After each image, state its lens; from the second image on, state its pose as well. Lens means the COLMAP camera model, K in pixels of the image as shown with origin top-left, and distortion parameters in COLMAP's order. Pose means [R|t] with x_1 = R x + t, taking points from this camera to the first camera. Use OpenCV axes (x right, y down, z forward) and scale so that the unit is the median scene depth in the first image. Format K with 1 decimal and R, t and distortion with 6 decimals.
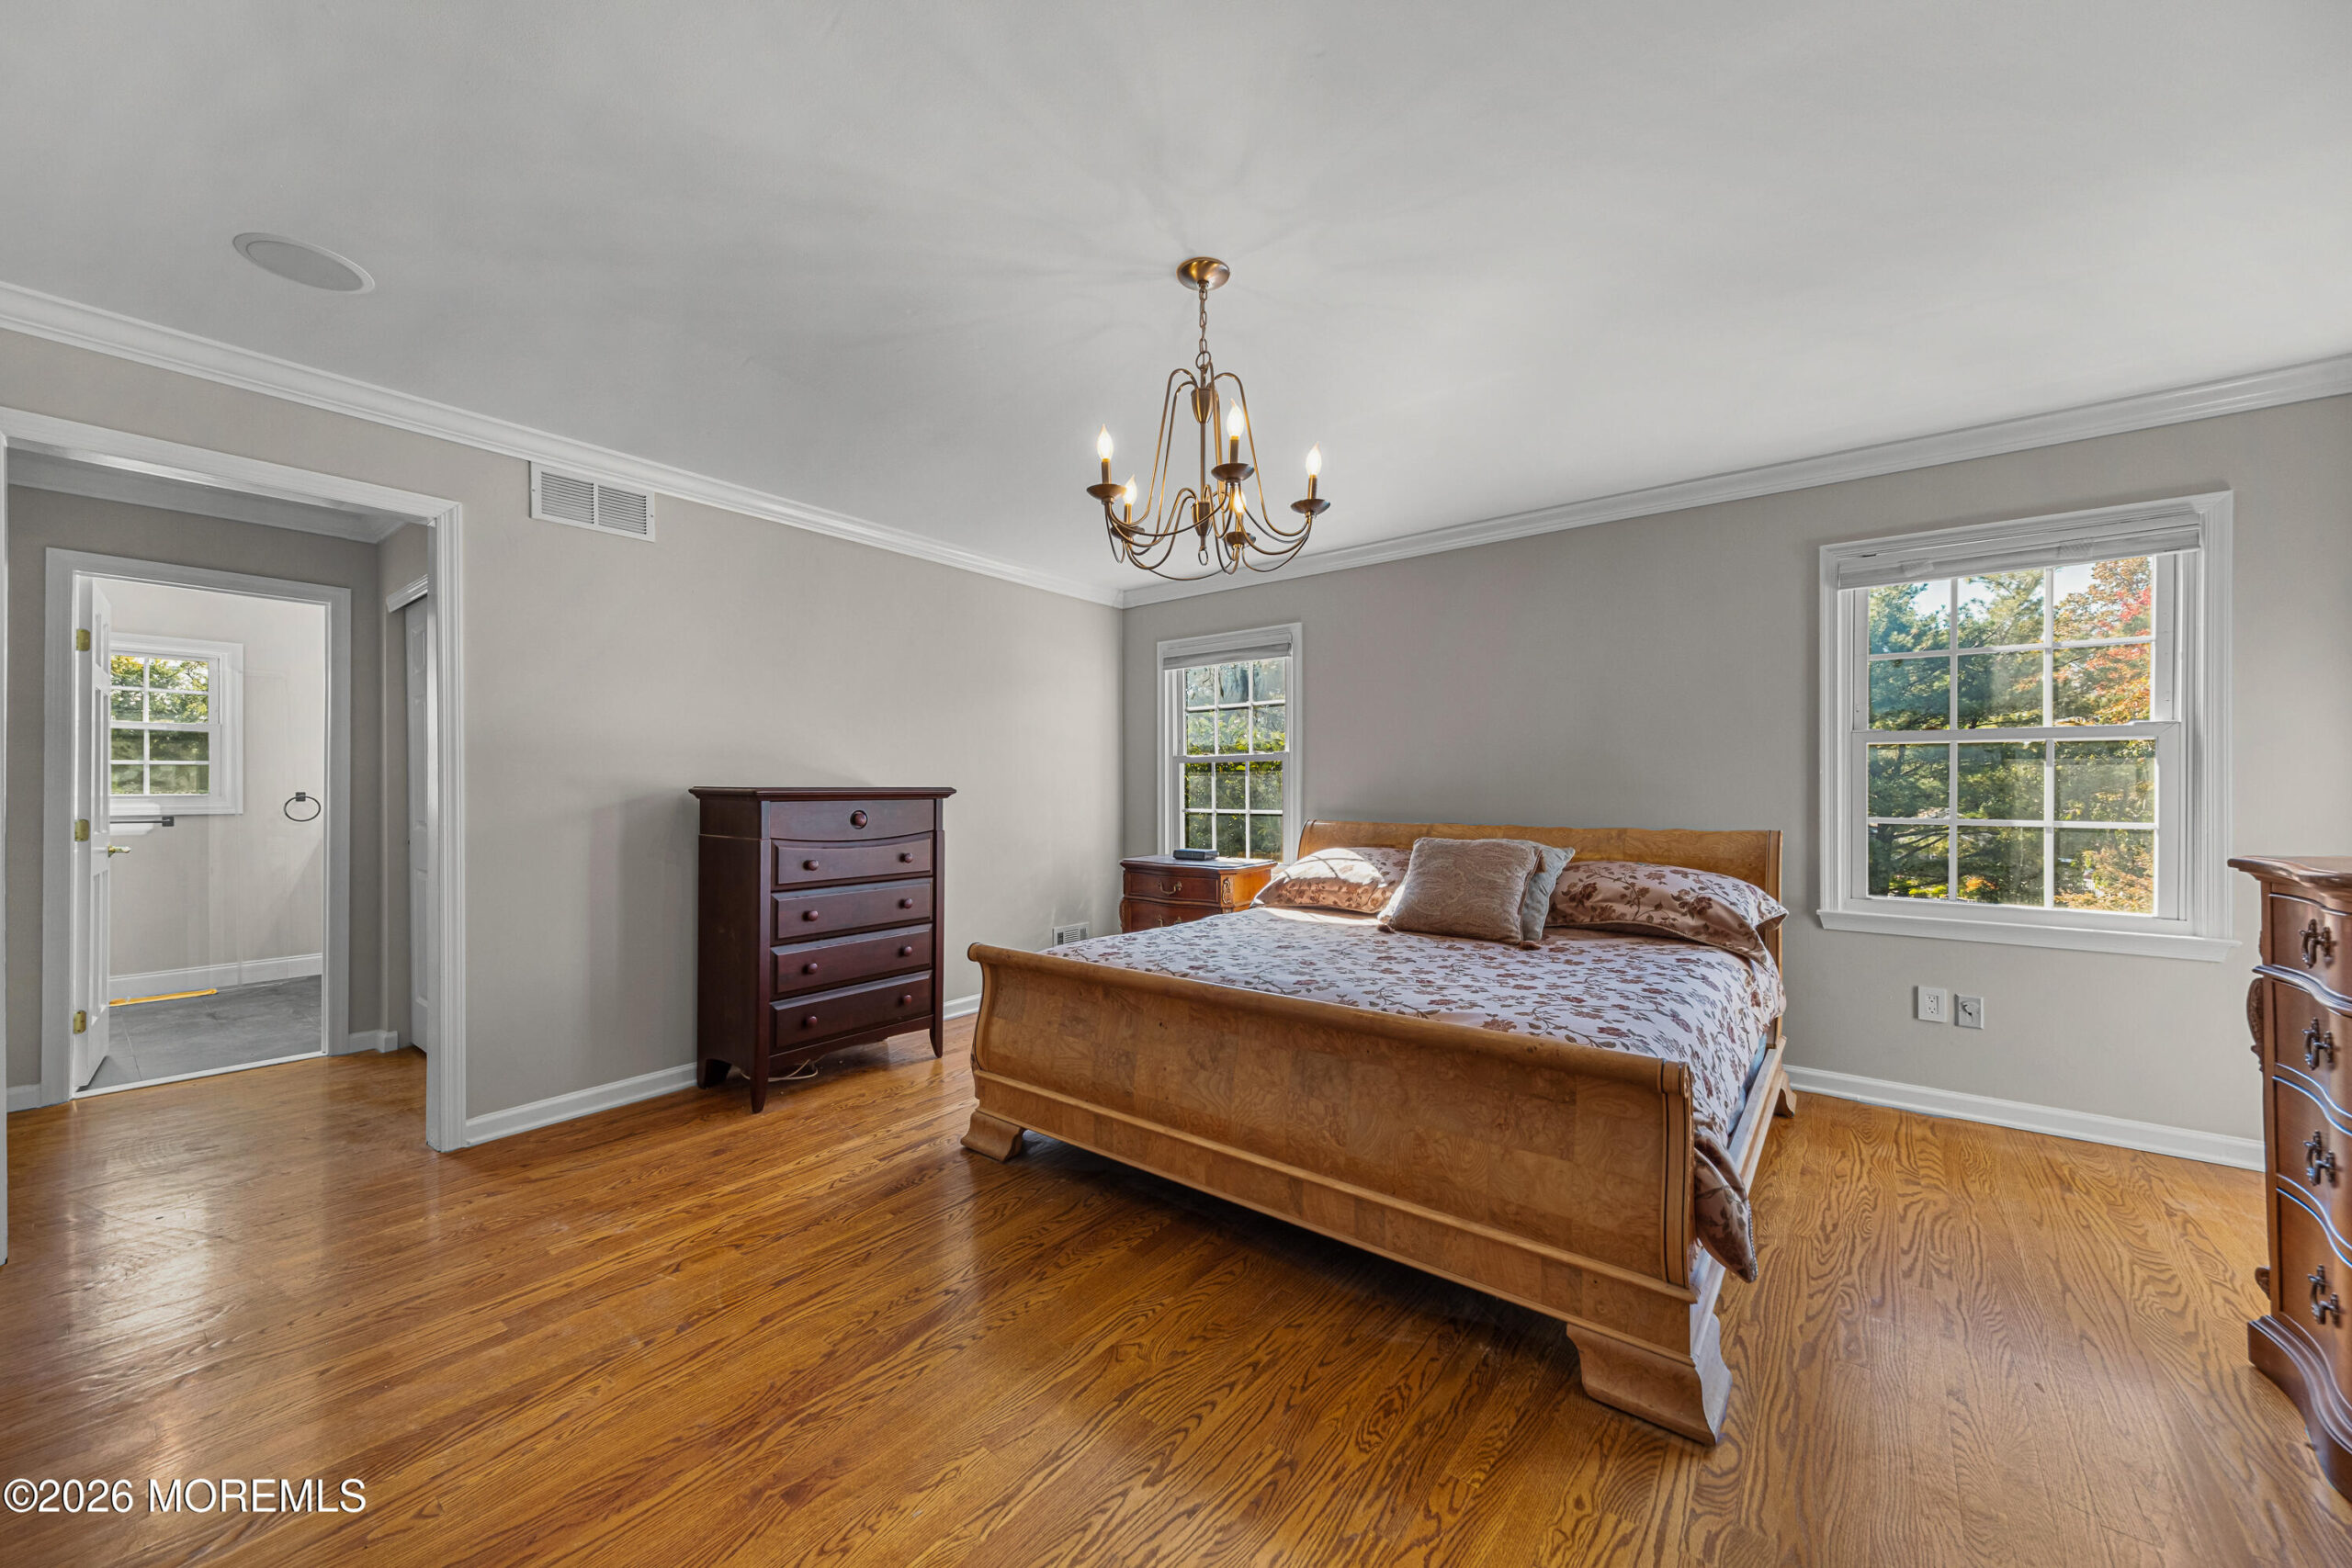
lens RADIAL K [[878.8, 0, 1165.2], [0, 878.8, 787.8], [0, 0, 1]] dist [0.011905, -0.000266]
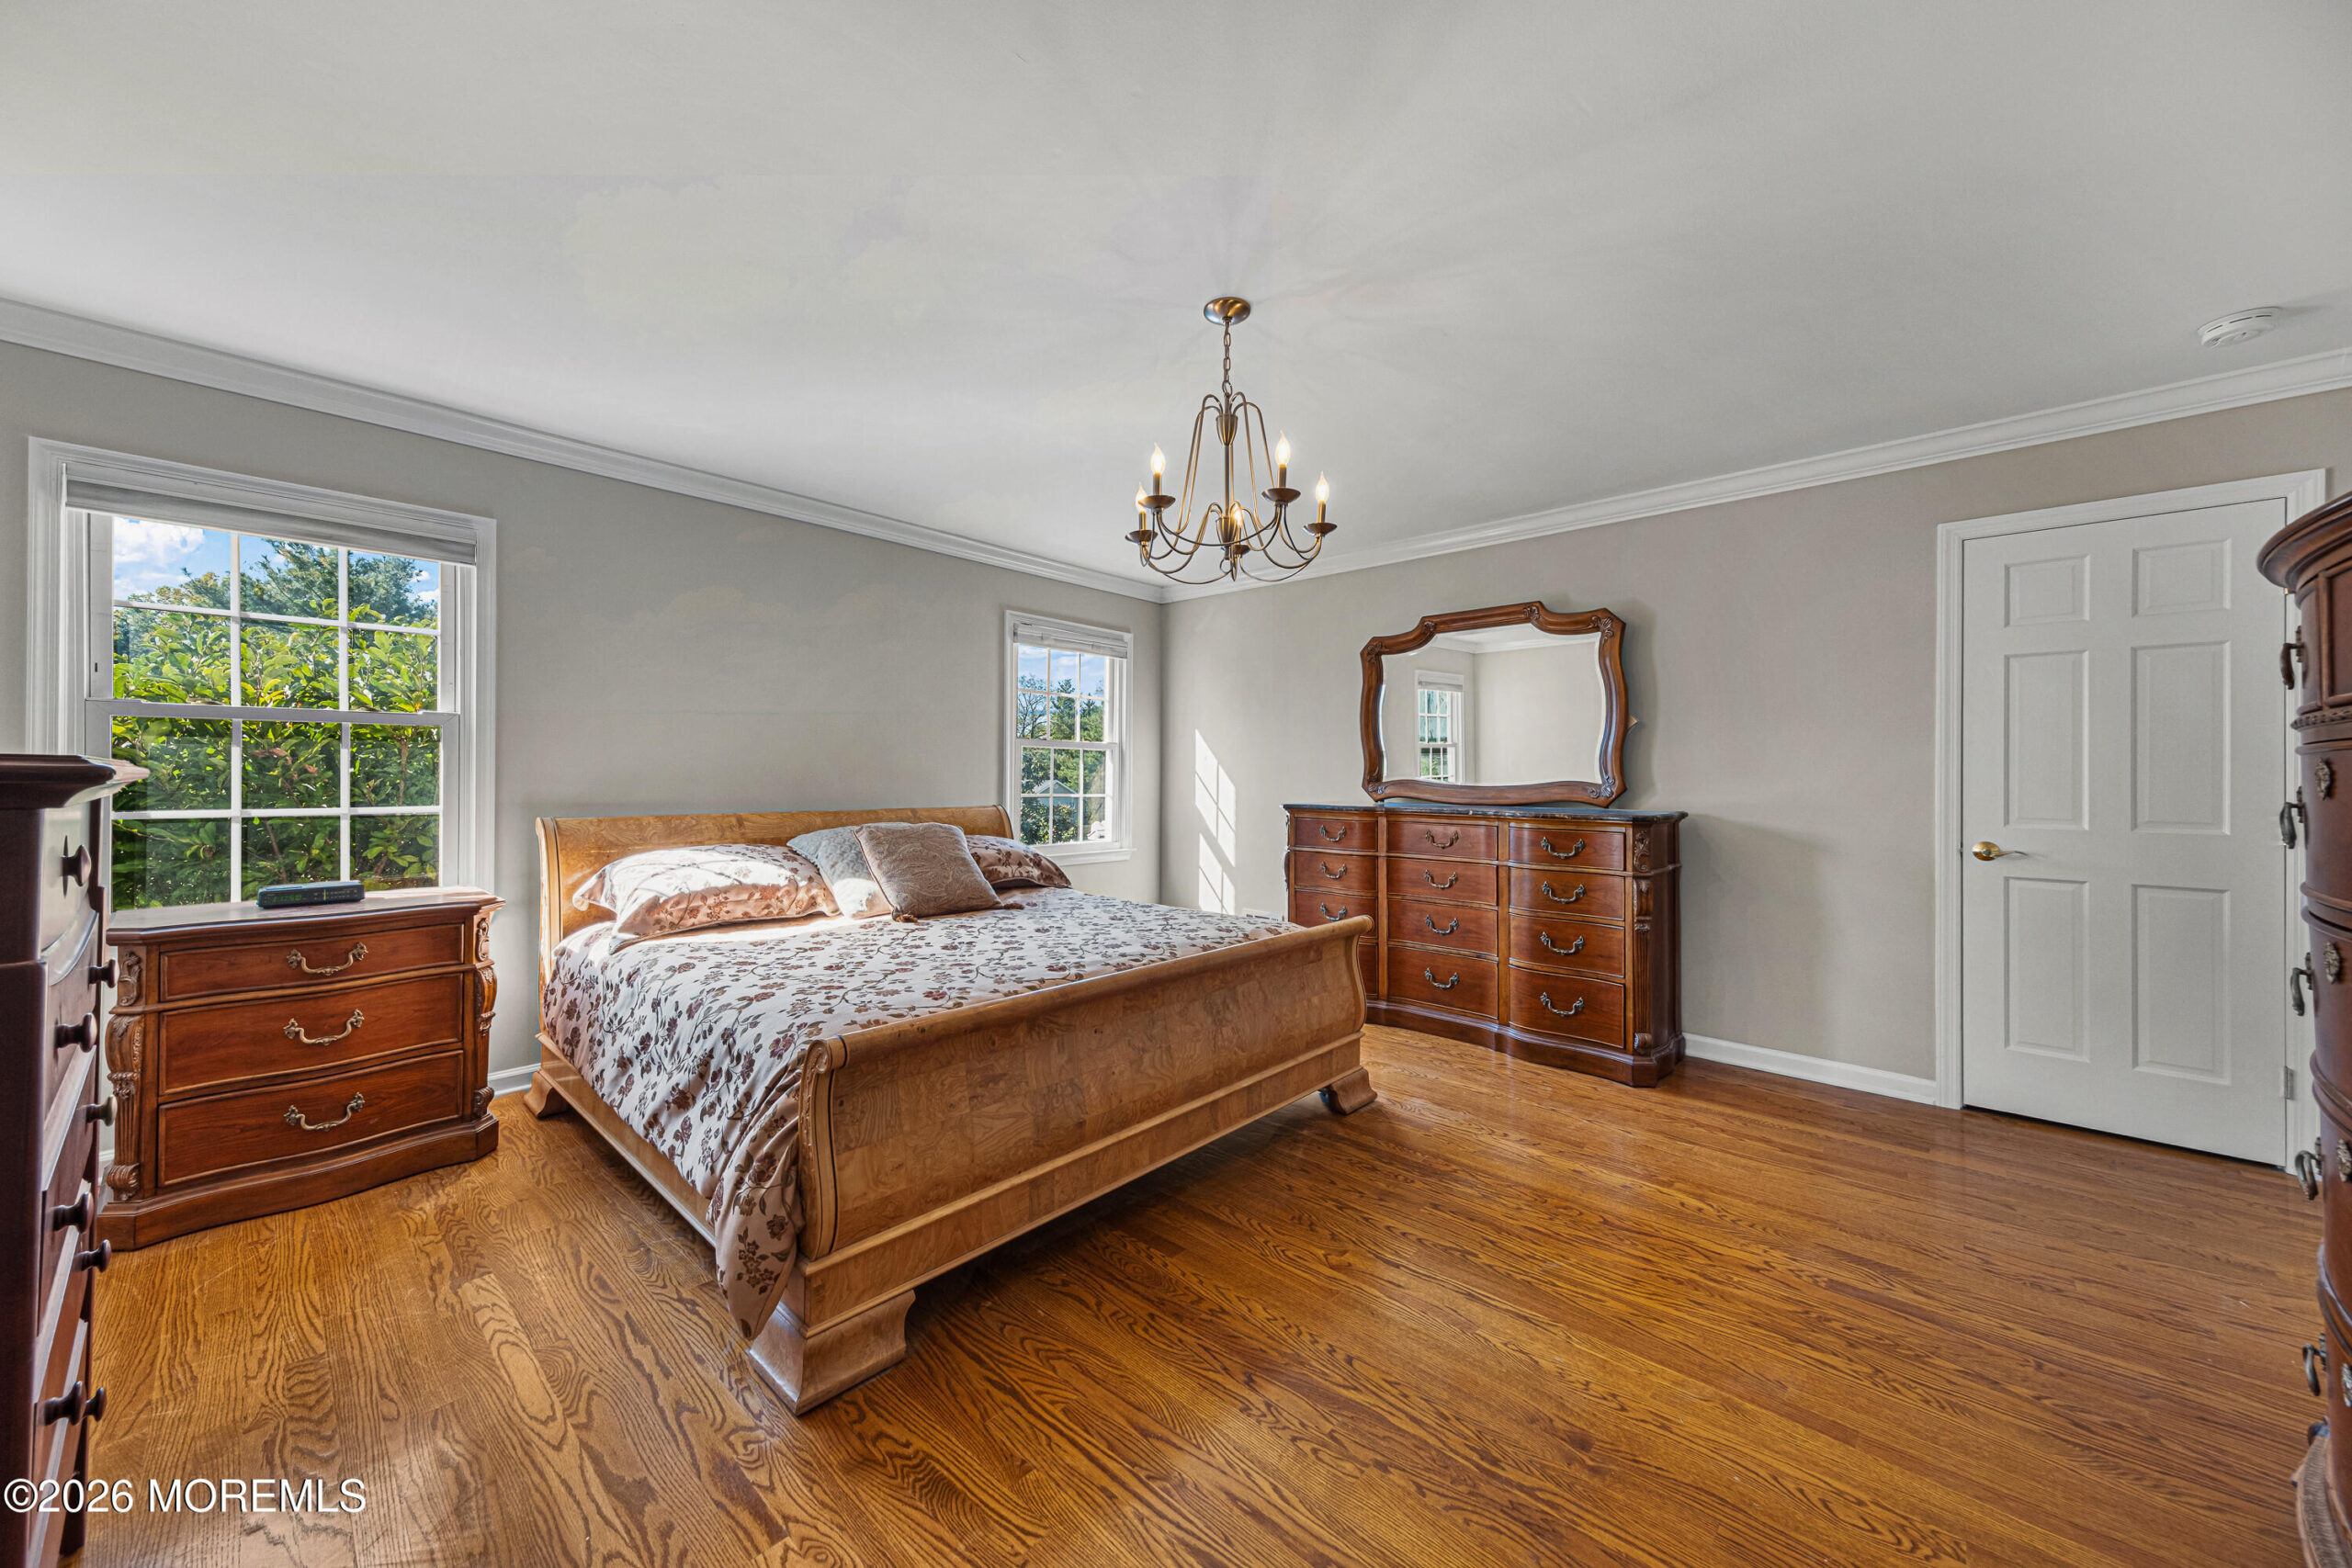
lens RADIAL K [[878.8, 0, 1165.3], [0, 878.8, 778.0], [0, 0, 1]] dist [0.011905, -0.000266]
pose [[0.055942, 0.001071, 0.998433, -0.866311], [-0.004519, 0.999989, -0.000819, 0.006094], [-0.998424, -0.004466, 0.055946, 0.831477]]
